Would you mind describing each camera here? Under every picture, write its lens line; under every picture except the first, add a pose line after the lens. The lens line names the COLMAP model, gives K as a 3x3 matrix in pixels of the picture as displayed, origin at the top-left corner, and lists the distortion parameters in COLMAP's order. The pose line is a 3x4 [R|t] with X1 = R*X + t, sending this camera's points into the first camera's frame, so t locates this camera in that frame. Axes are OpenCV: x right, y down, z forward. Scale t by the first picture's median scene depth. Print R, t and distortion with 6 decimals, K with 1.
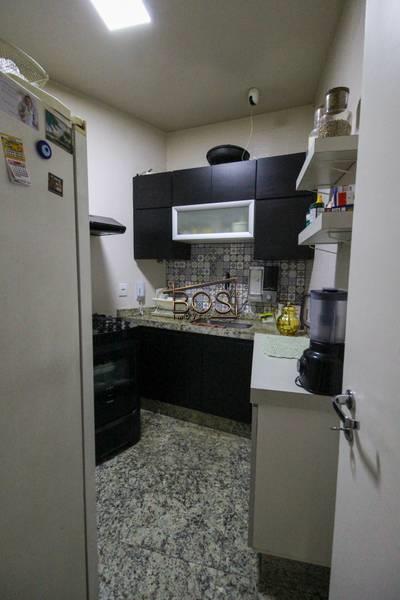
lens RADIAL K [[277.4, 0, 202.8], [0, 277.4, 298.4], [0, 0, 1]] dist [-0.000582, -0.003255]
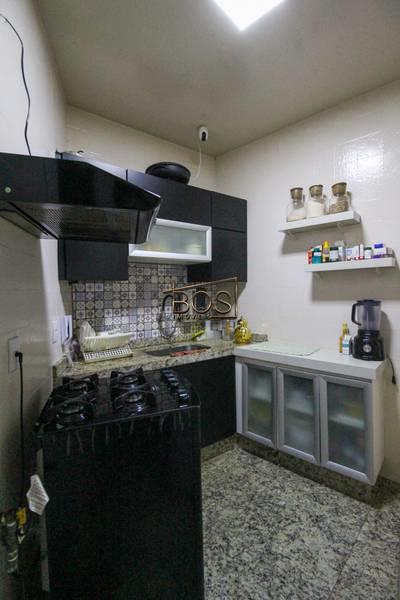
lens RADIAL K [[277.4, 0, 202.6], [0, 277.4, 297.8], [0, 0, 1]] dist [-0.000582, -0.003255]
pose [[0.499689, -0.050199, 0.864749, -0.850949], [0.112998, 0.993566, -0.007618, -0.081299], [-0.858803, 0.101521, 0.502146, 0.555047]]
